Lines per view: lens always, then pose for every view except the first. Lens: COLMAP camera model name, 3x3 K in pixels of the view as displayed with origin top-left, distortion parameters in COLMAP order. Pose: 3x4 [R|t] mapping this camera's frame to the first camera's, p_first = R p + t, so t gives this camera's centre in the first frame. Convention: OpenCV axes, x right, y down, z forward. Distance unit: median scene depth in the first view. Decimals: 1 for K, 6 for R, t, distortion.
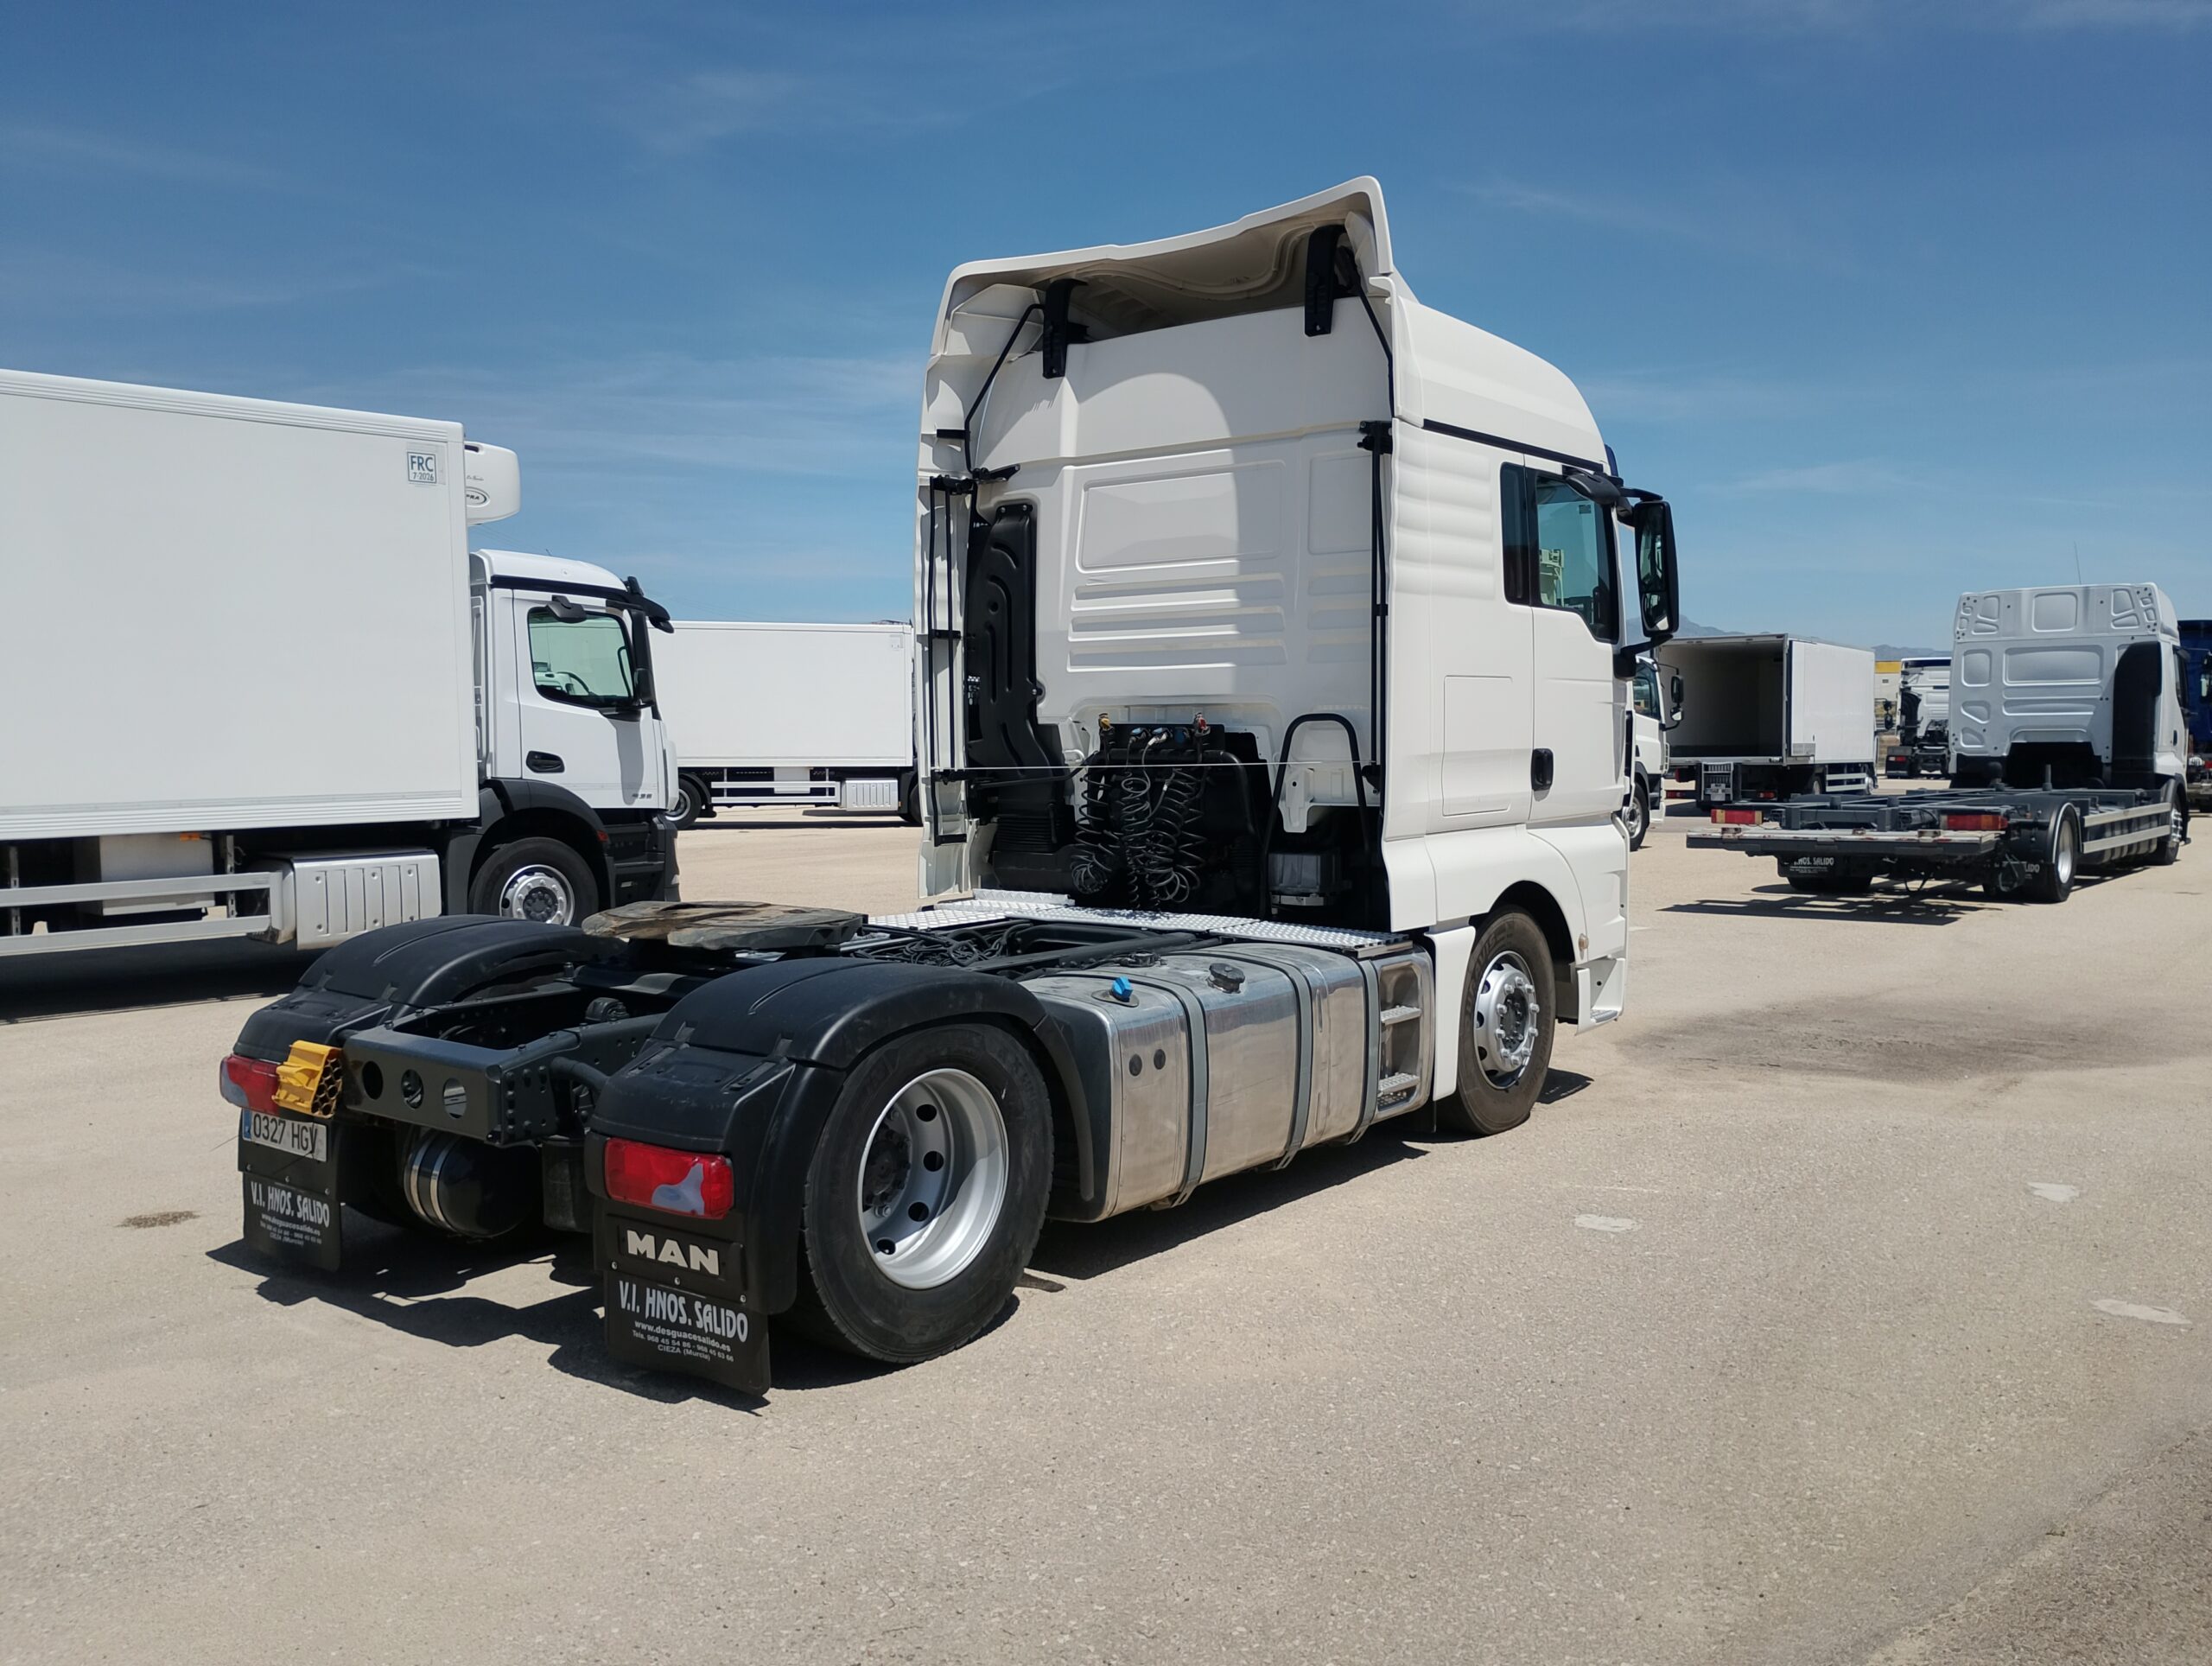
lens RADIAL K [[1841.8, 0, 1103.2], [0, 1841.8, 837.7], [0, 0, 1]] dist [0.044925, -0.046929]
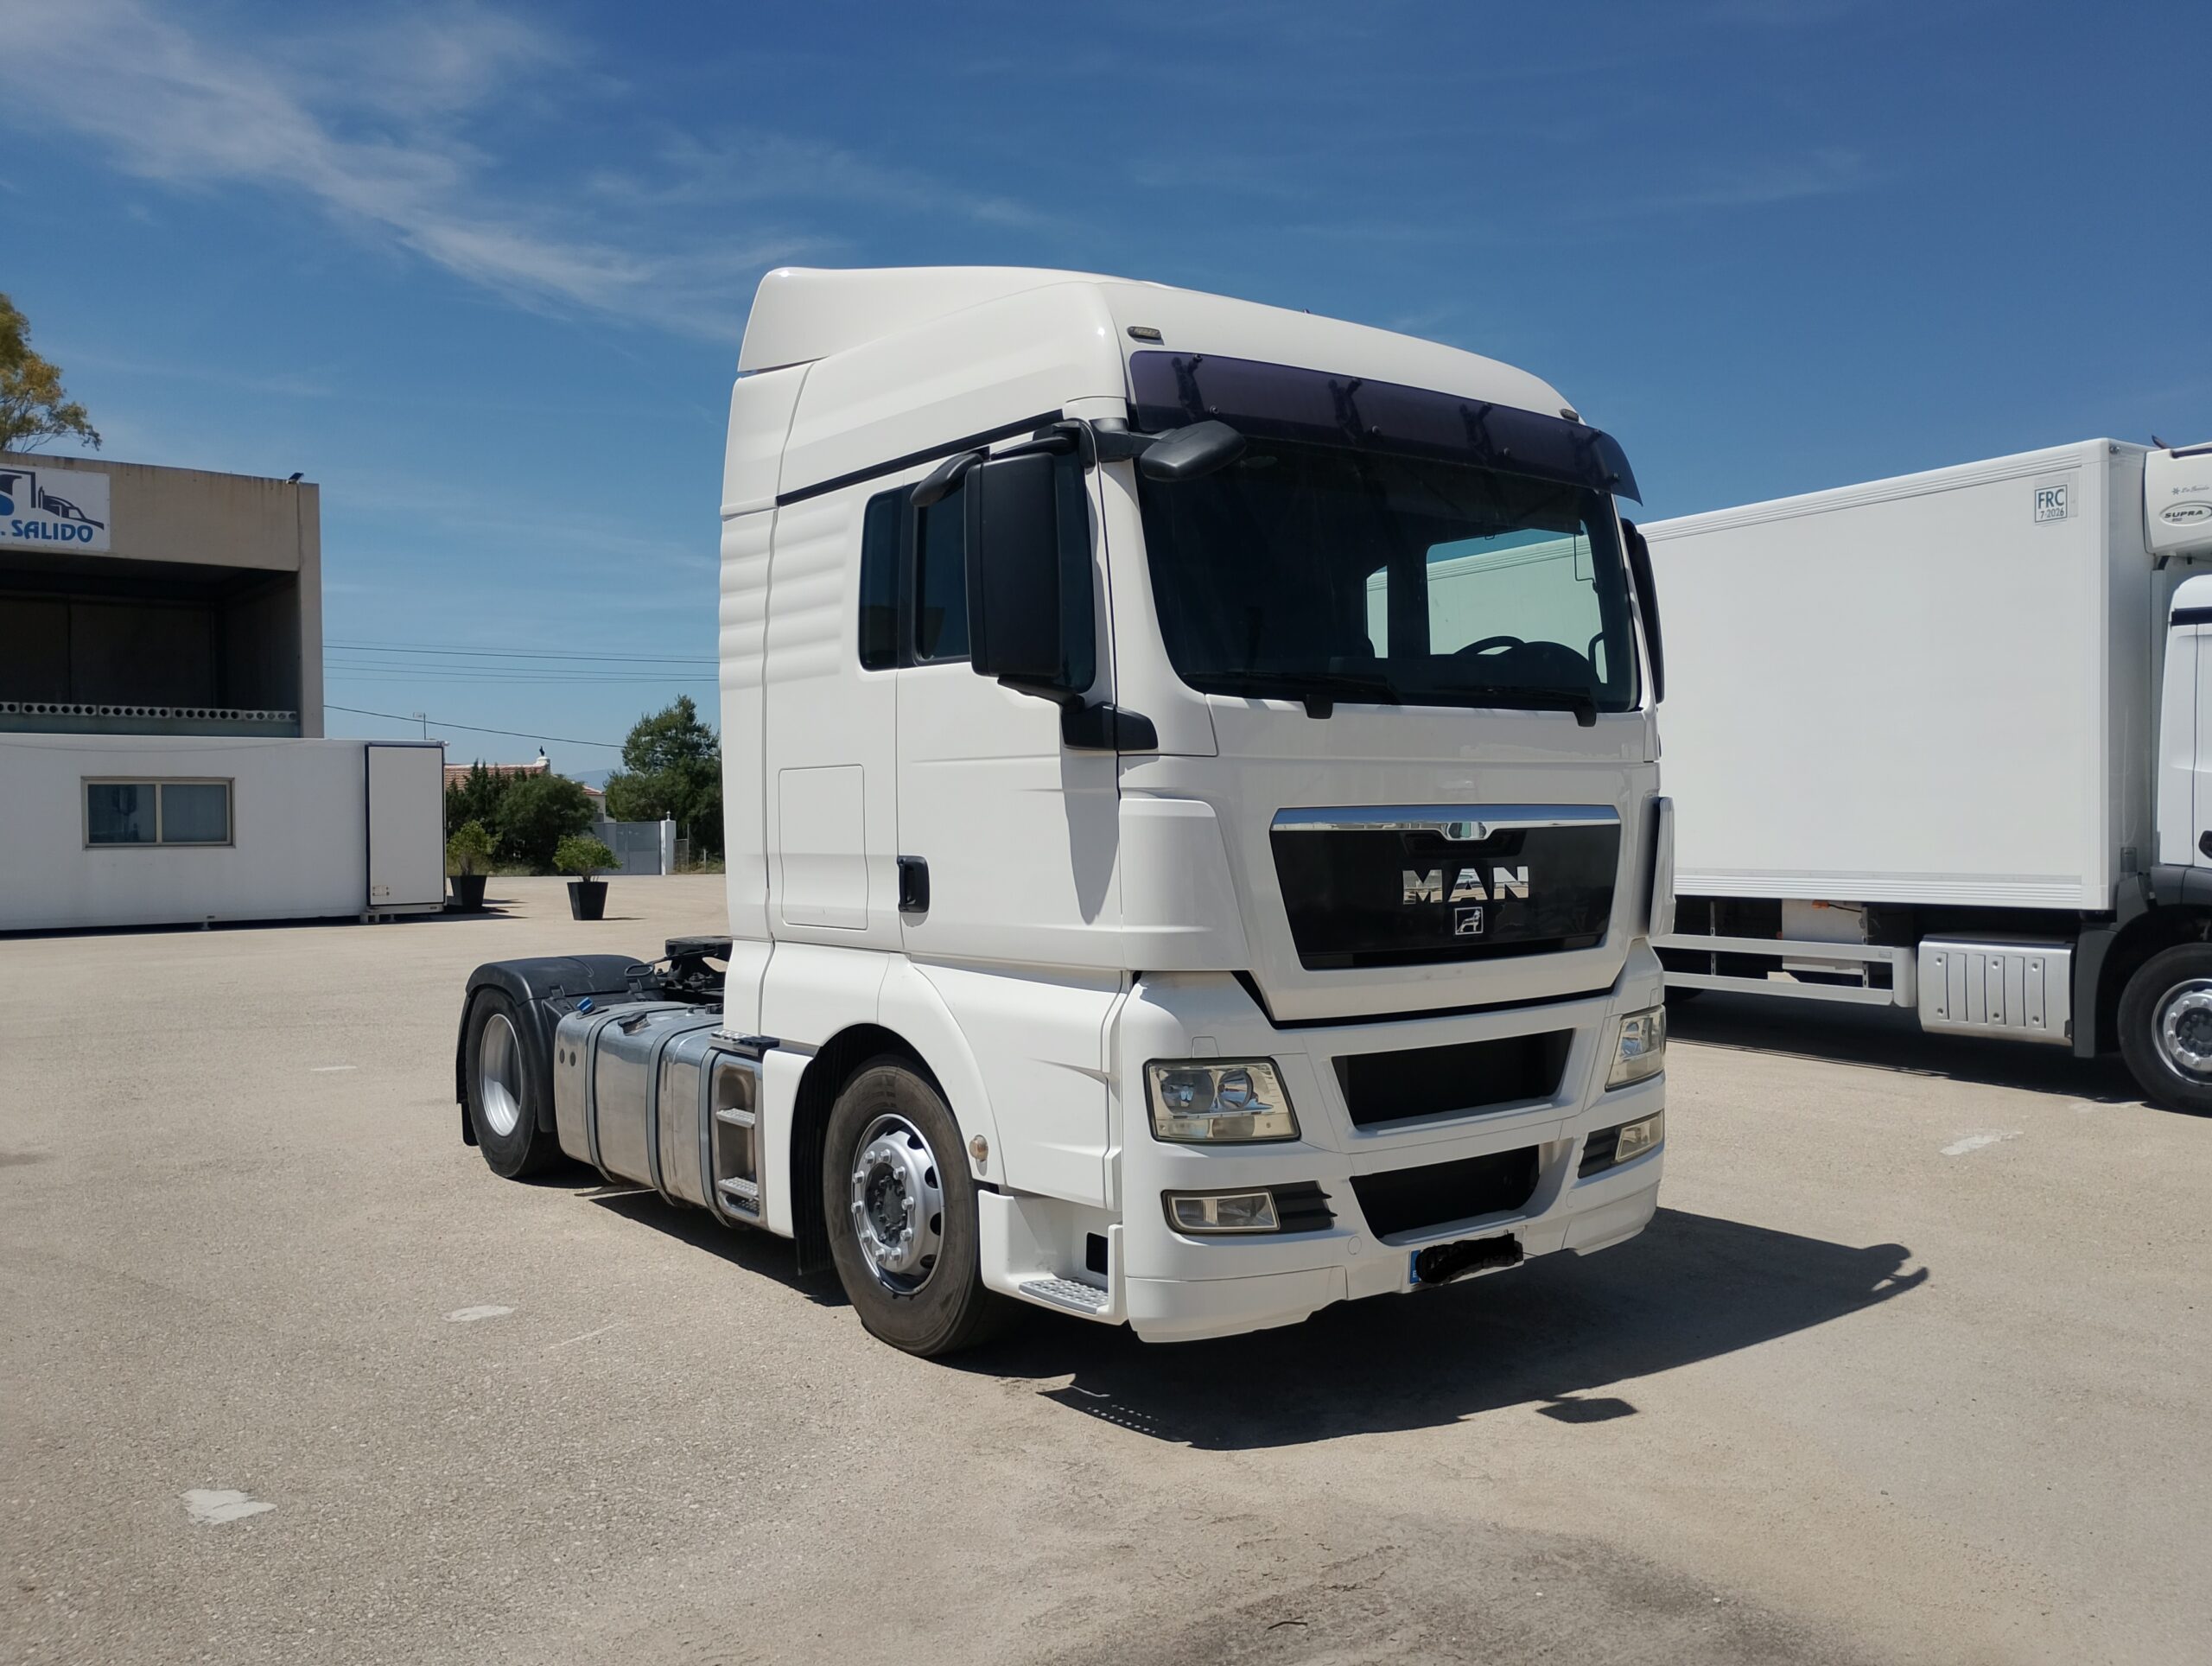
lens RADIAL K [[1841.8, 0, 1108.2], [0, 1841.8, 828.0], [0, 0, 1]] dist [0.044925, -0.046929]
pose [[-0.259090, 0.018624, -0.965674, 1.052805], [-0.045134, 0.998488, 0.031366, -0.097549], [0.964798, 0.051711, -0.257858, 1.430360]]
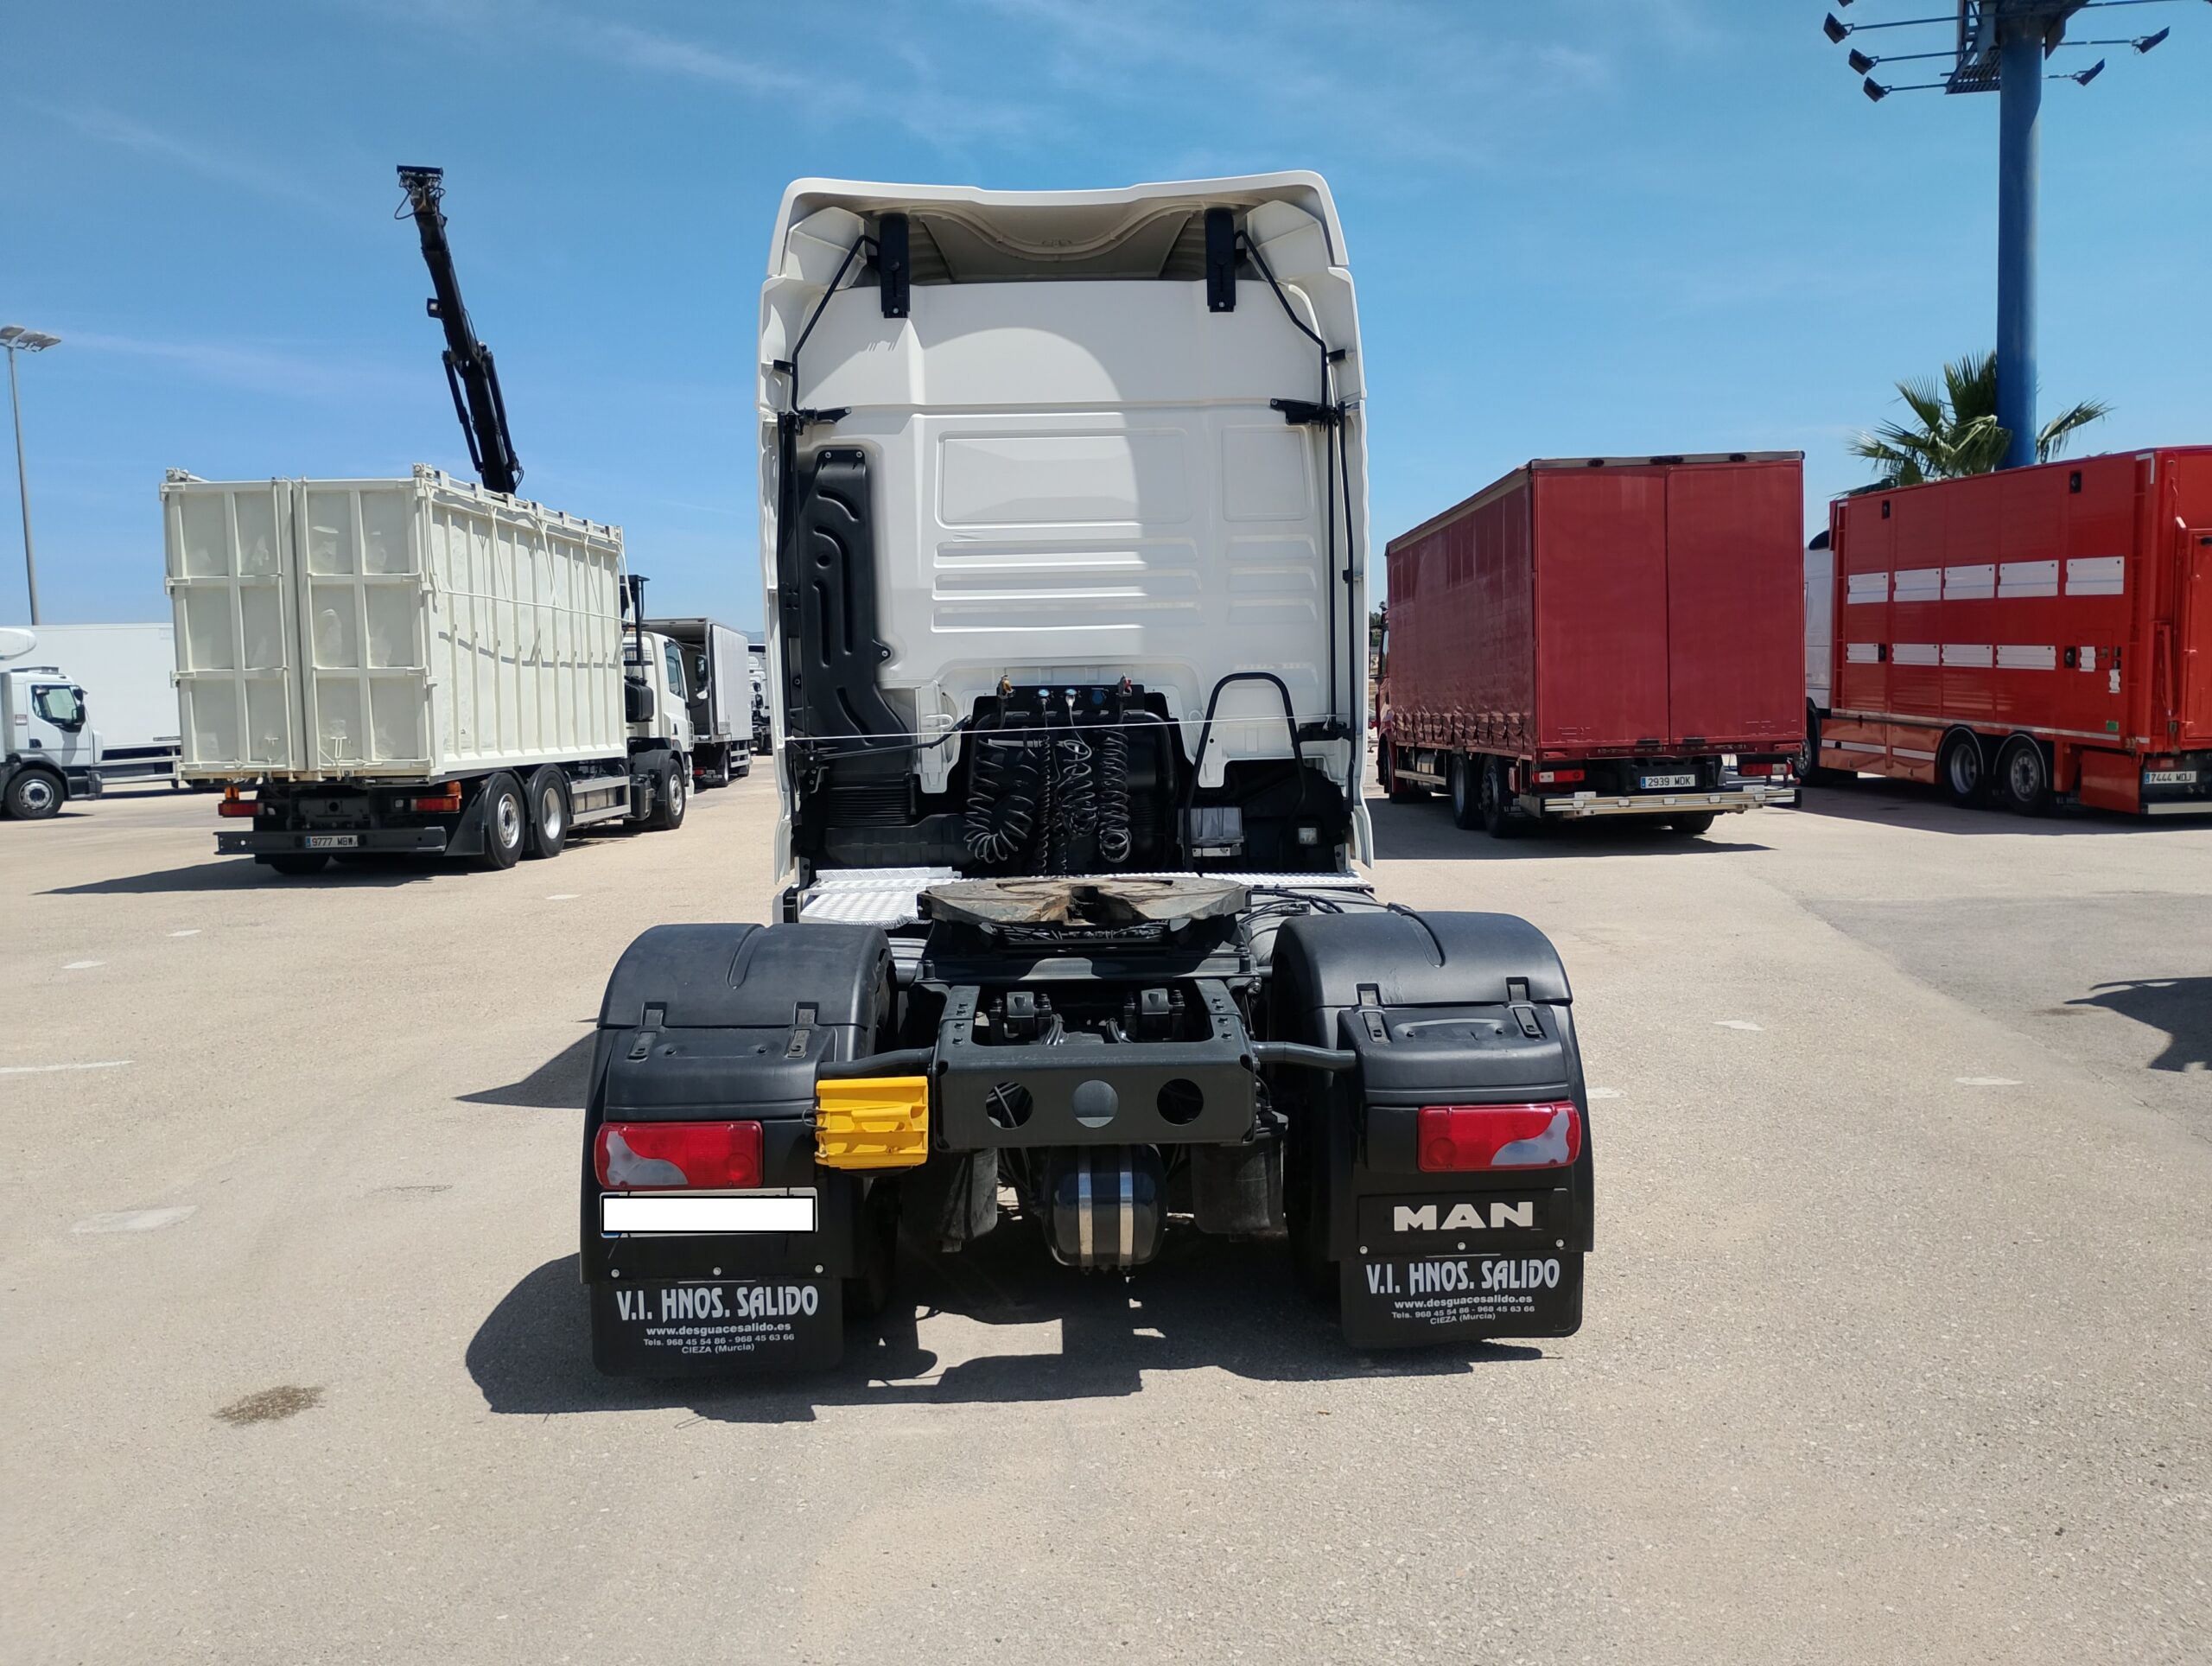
lens RADIAL K [[1841.8, 0, 1100.6], [0, 1841.8, 838.3], [0, 0, 1]] dist [0.044925, -0.046929]
pose [[0.772370, -0.061272, 0.632211, -0.595734], [0.056879, 0.998010, 0.027236, -0.005695], [-0.632622, 0.014923, 0.774317, 0.227058]]
